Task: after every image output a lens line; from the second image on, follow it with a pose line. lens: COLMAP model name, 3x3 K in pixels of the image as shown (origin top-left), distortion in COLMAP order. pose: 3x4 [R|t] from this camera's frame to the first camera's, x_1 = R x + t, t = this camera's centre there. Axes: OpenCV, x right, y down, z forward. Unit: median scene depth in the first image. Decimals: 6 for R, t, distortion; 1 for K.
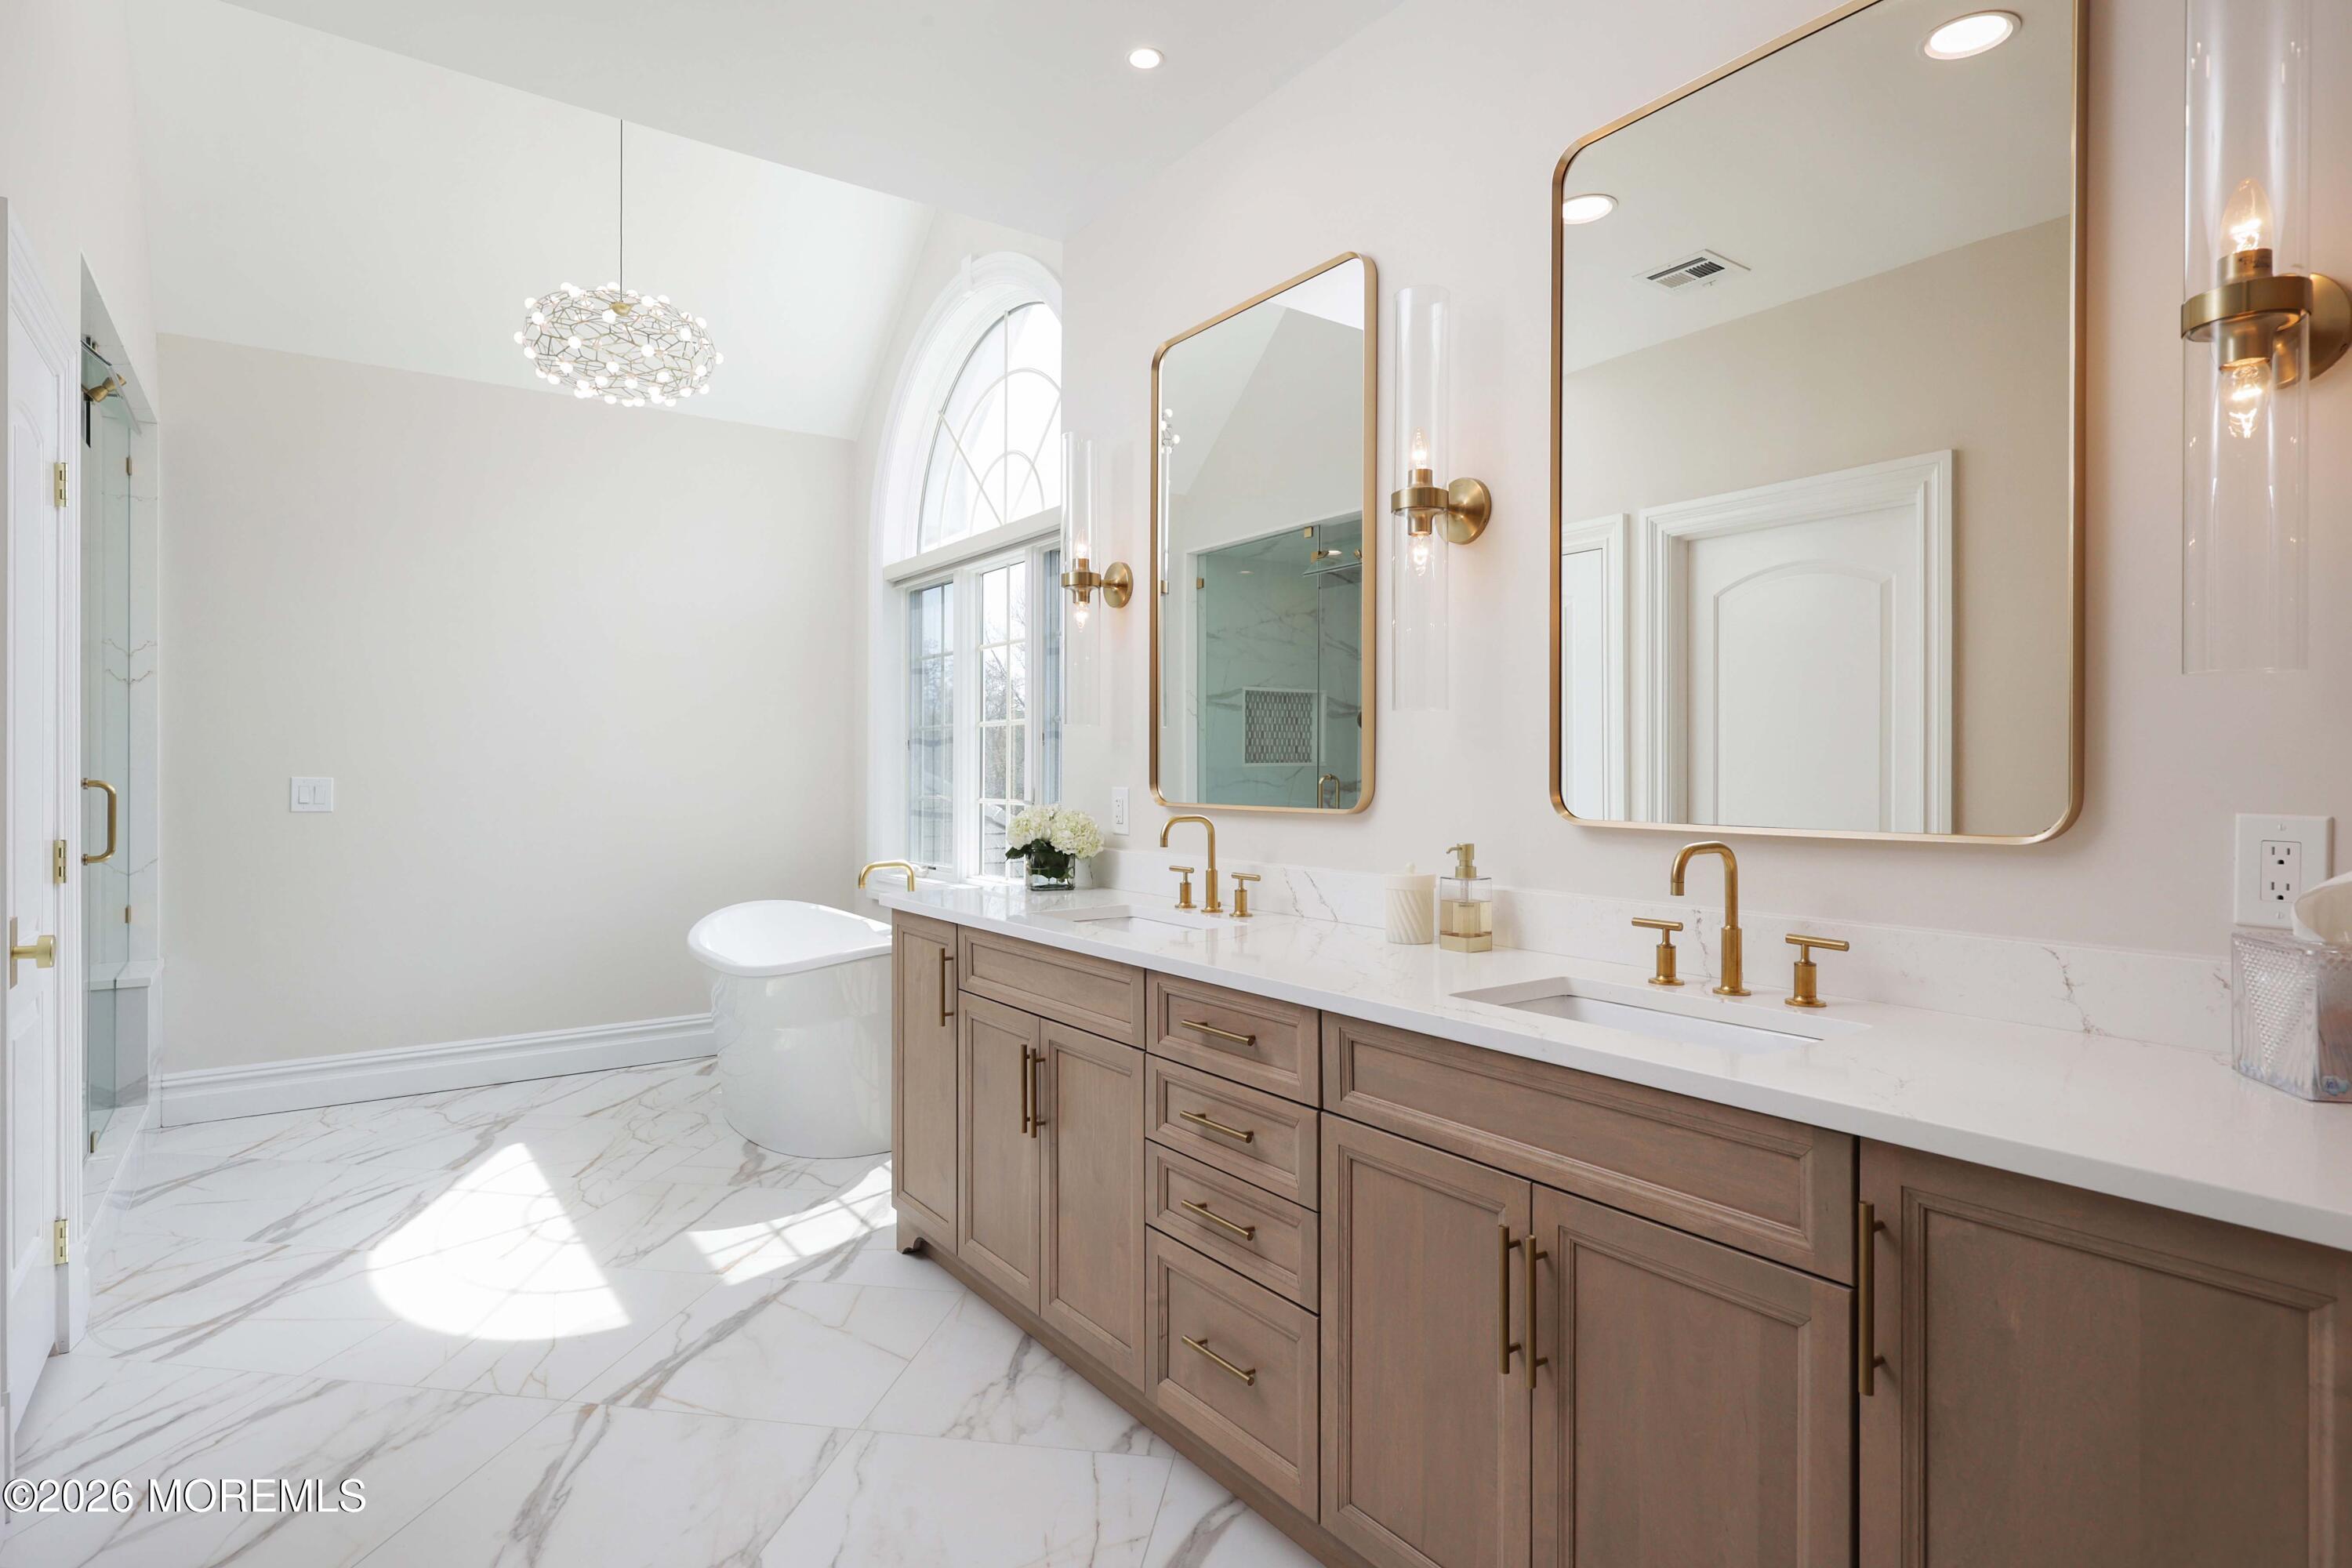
lens RADIAL K [[1242.0, 0, 1176.0], [0, 1242.0, 784.0], [0, 0, 1]] dist [-0.000924, 0.000150]
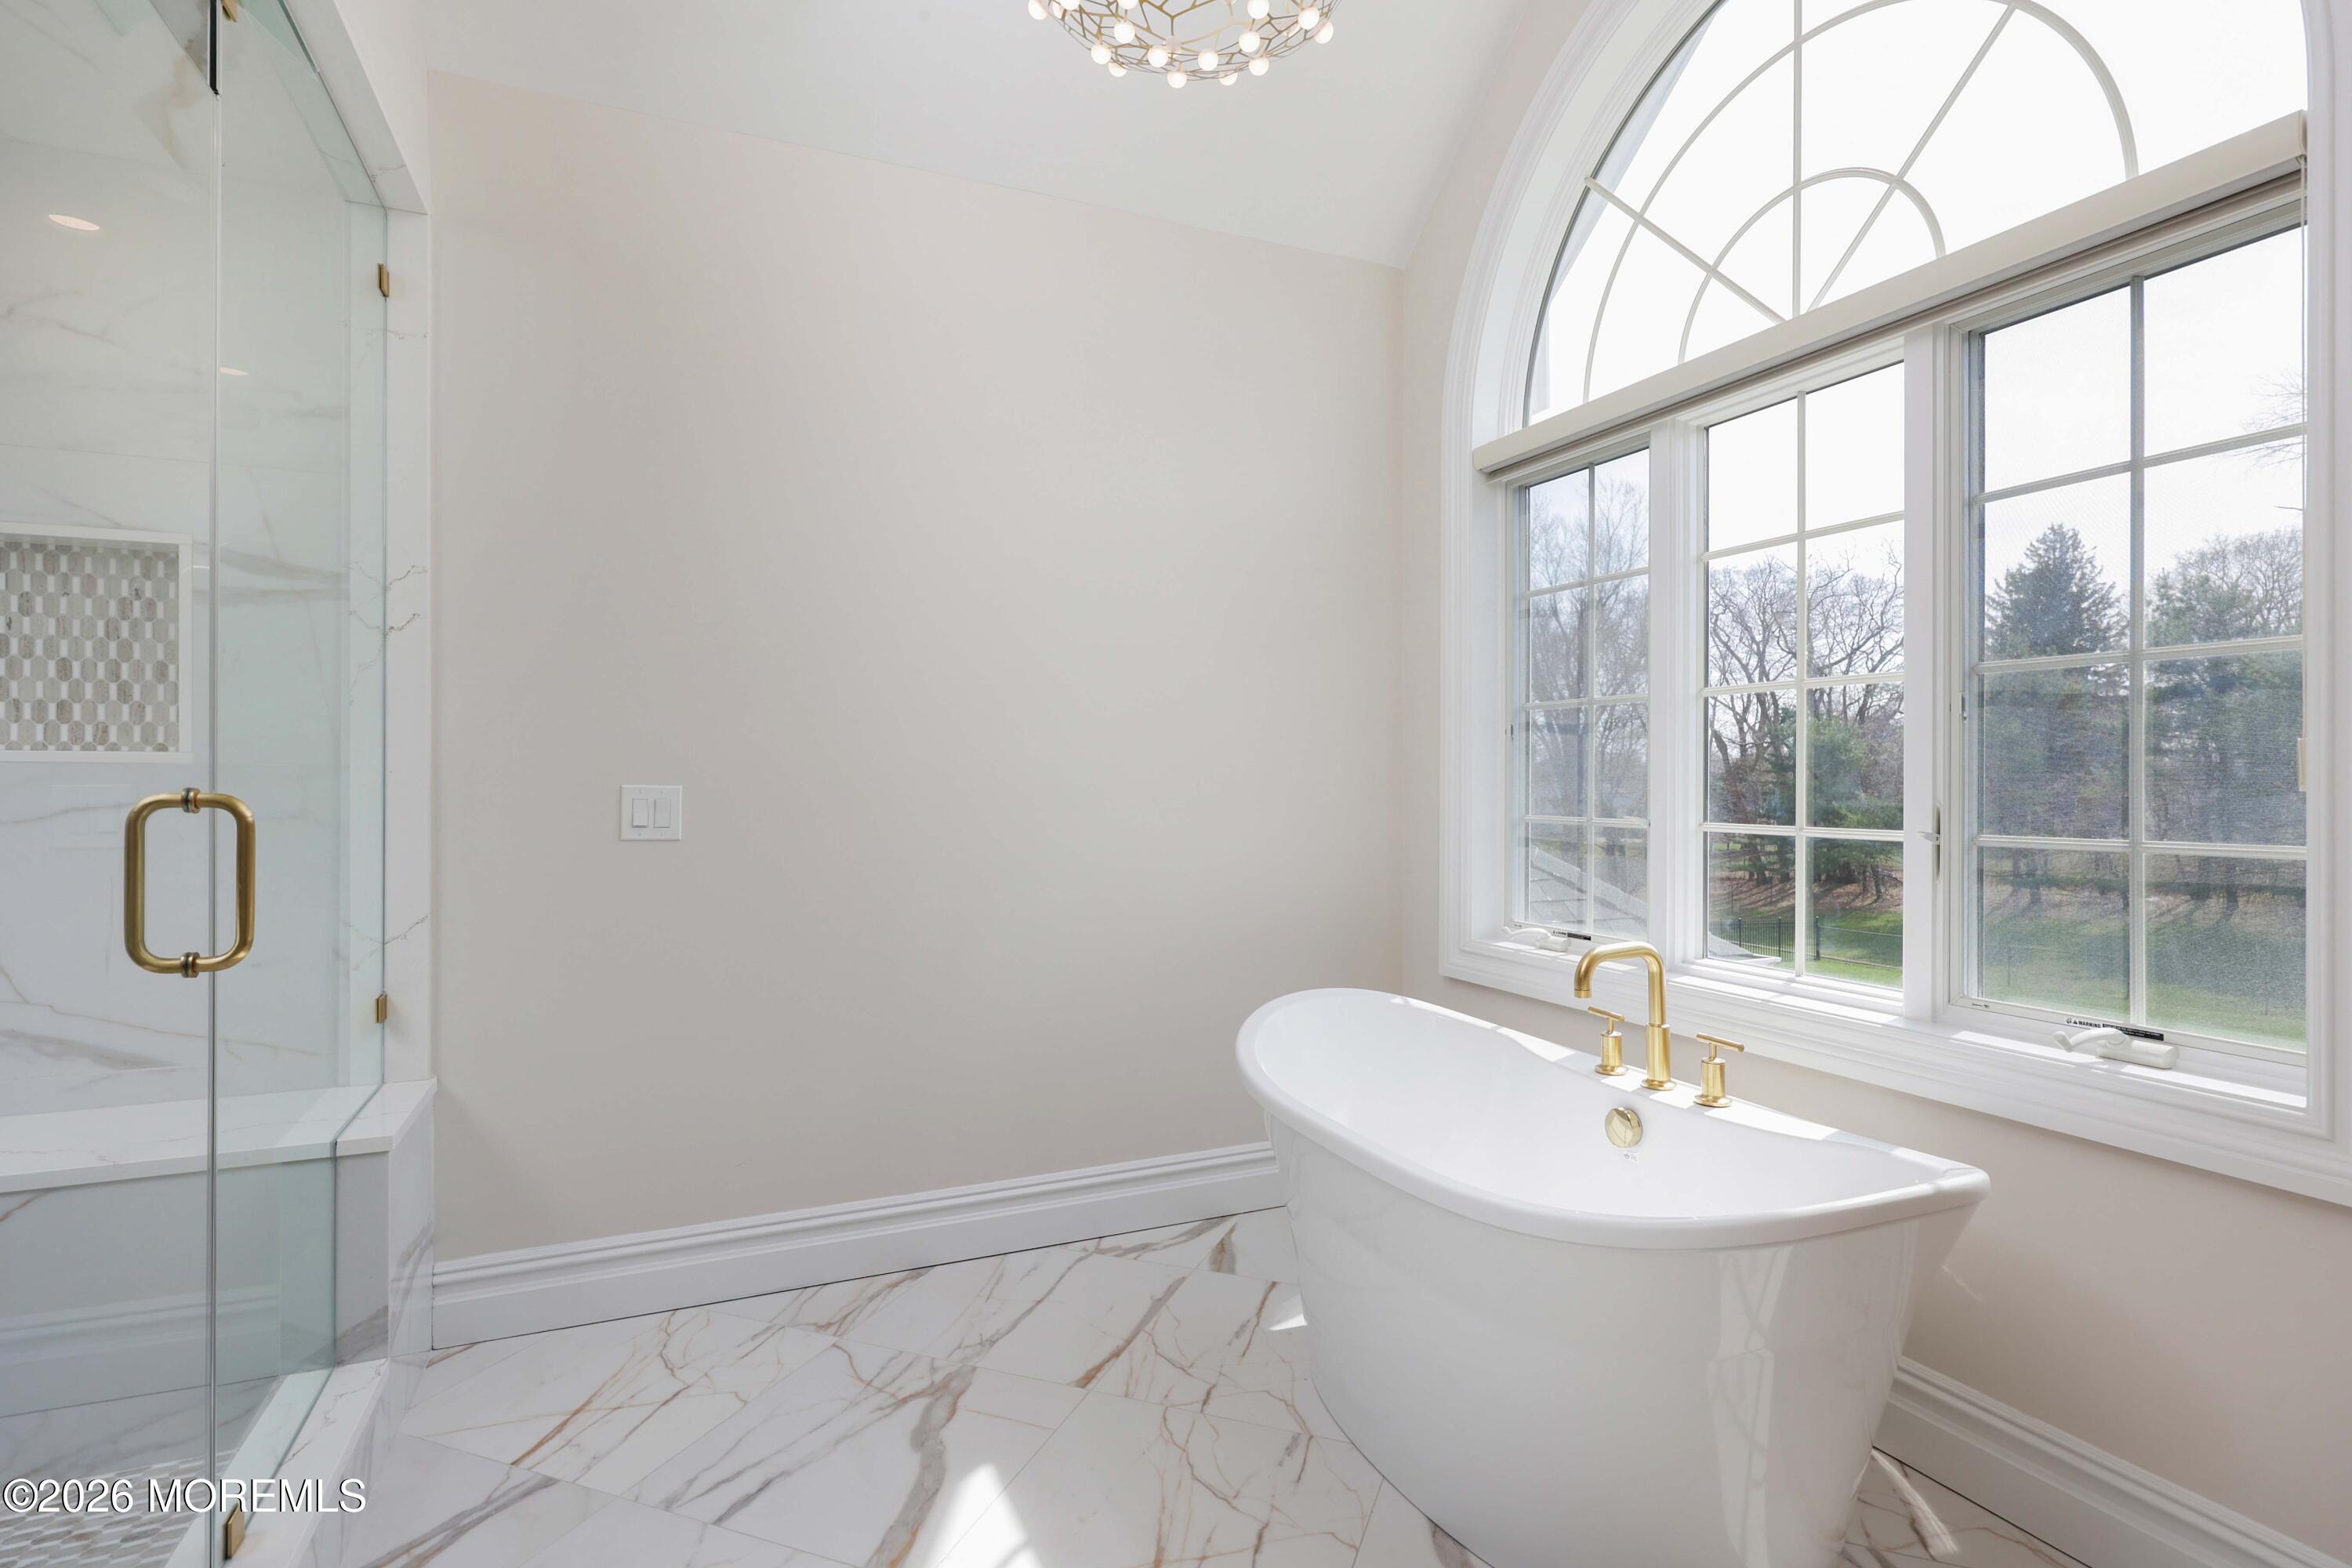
lens RADIAL K [[1168.8, 0, 1177.4], [0, 1168.8, 790.5], [0, 0, 1]] dist [0.001325, 0.000220]
pose [[0.979322, 0.001696, -0.202301, -0.315701], [-0.001270, 0.999997, 0.002233, -0.004345], [0.202305, -0.001929, 0.979321, 0.474038]]
